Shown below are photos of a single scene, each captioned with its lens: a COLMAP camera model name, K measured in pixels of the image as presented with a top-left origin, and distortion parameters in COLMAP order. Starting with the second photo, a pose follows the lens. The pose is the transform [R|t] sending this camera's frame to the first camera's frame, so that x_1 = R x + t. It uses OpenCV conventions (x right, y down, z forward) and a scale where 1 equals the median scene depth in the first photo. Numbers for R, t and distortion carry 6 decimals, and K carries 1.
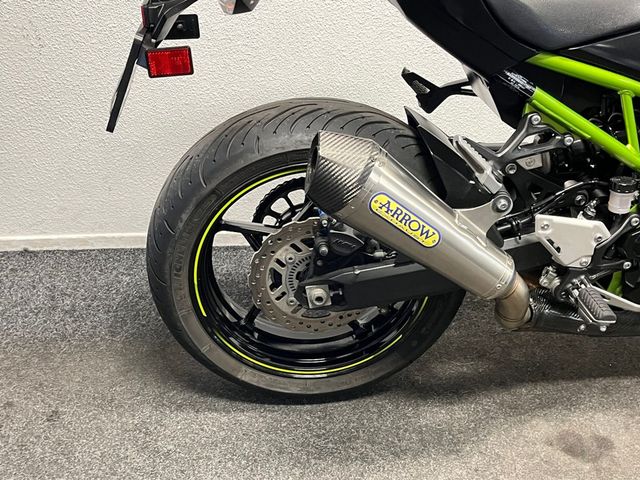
lens RADIAL K [[714.6, 0, 320.0], [0, 714.6, 240.0], [0, 0, 1]] dist [0.066366, 0.002762]
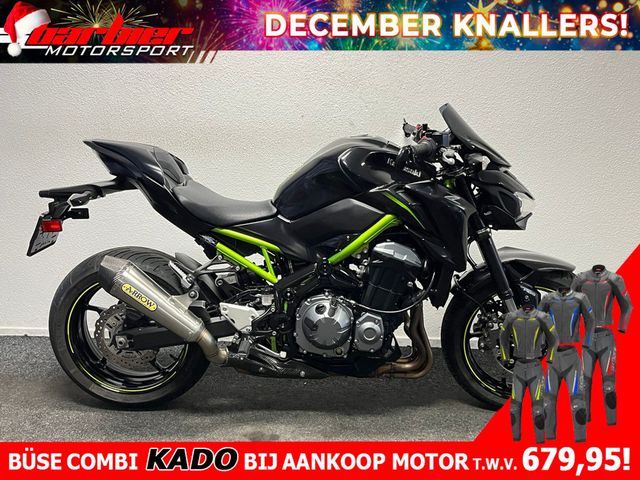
lens RADIAL K [[614.2, 0, 320.4], [0, 614.2, 232.9], [0, 0, 1]] dist [0.016171, 0.000286]
pose [[0.992414, 0.024927, -0.120390, 0.777943], [-0.057760, 0.958966, -0.277577, 0.241117], [0.108530, 0.282425, 0.953130, -0.697587]]
